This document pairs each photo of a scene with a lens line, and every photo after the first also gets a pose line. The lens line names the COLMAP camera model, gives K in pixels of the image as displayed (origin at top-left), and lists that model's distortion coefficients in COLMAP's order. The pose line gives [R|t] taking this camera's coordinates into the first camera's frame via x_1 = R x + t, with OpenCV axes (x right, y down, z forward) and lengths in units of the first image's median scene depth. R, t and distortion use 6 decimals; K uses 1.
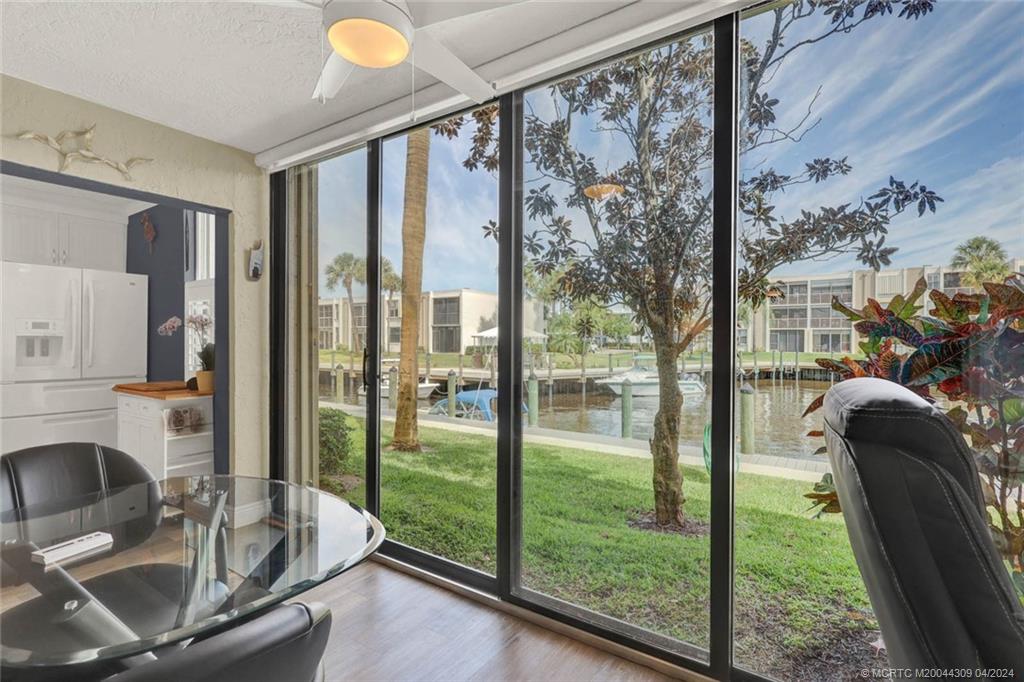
lens RADIAL K [[487.3, 0, 507.6], [0, 487.3, 343.5], [0, 0, 1]] dist [0.003046, 0.000083]
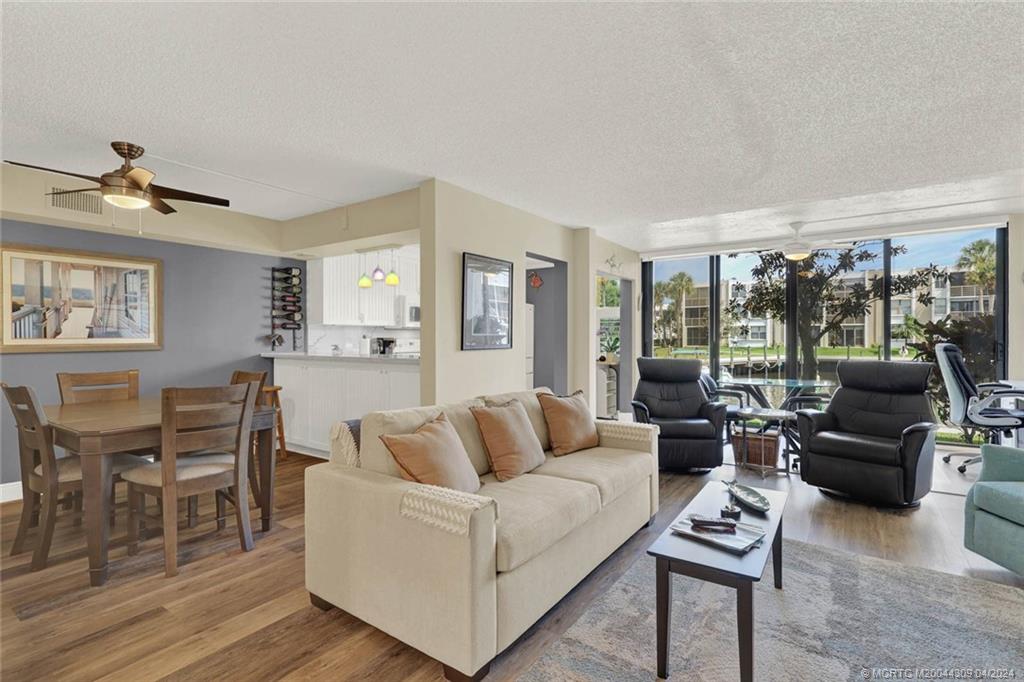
lens RADIAL K [[484.8, 0, 510.7], [0, 484.8, 340.1], [0, 0, 1]] dist [0.000947, 0.000770]
pose [[0.999947, -0.007776, -0.006675, -0.107771], [0.007763, 0.999968, -0.001966, 0.000328], [0.006690, 0.001914, 0.999976, -0.118222]]
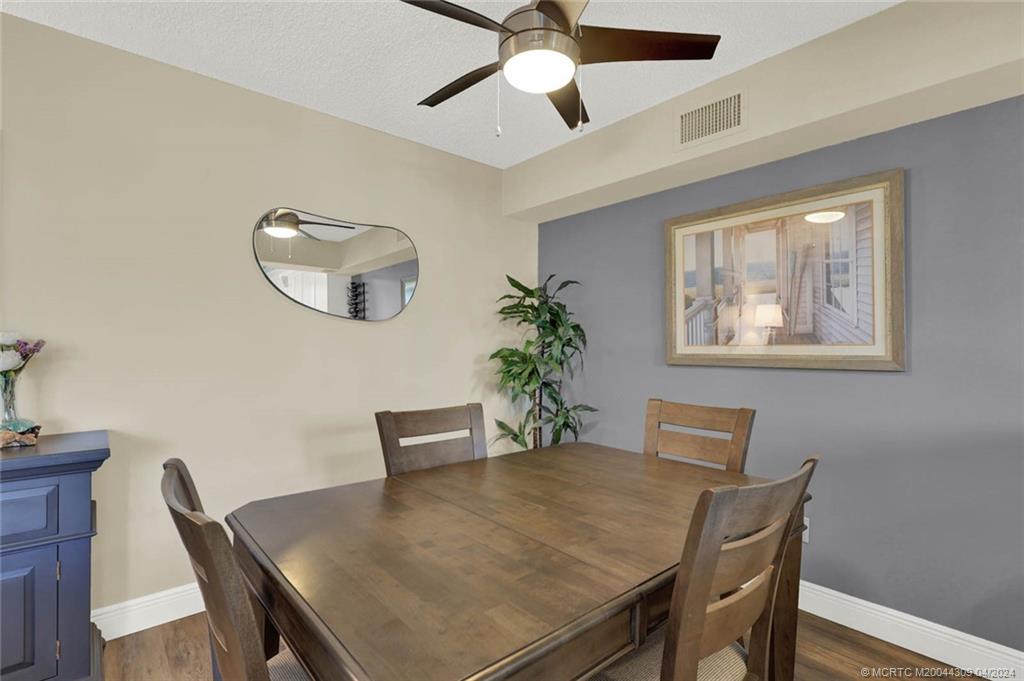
lens RADIAL K [[482.3, 0, 513.6], [0, 482.3, 338.7], [0, 0, 1]] dist [-0.000122, -0.000274]
pose [[-0.244469, -0.015270, -0.969537, -0.137222], [-0.008111, 0.999873, -0.013702, -0.000927], [0.969623, 0.004515, -0.244562, -0.013364]]
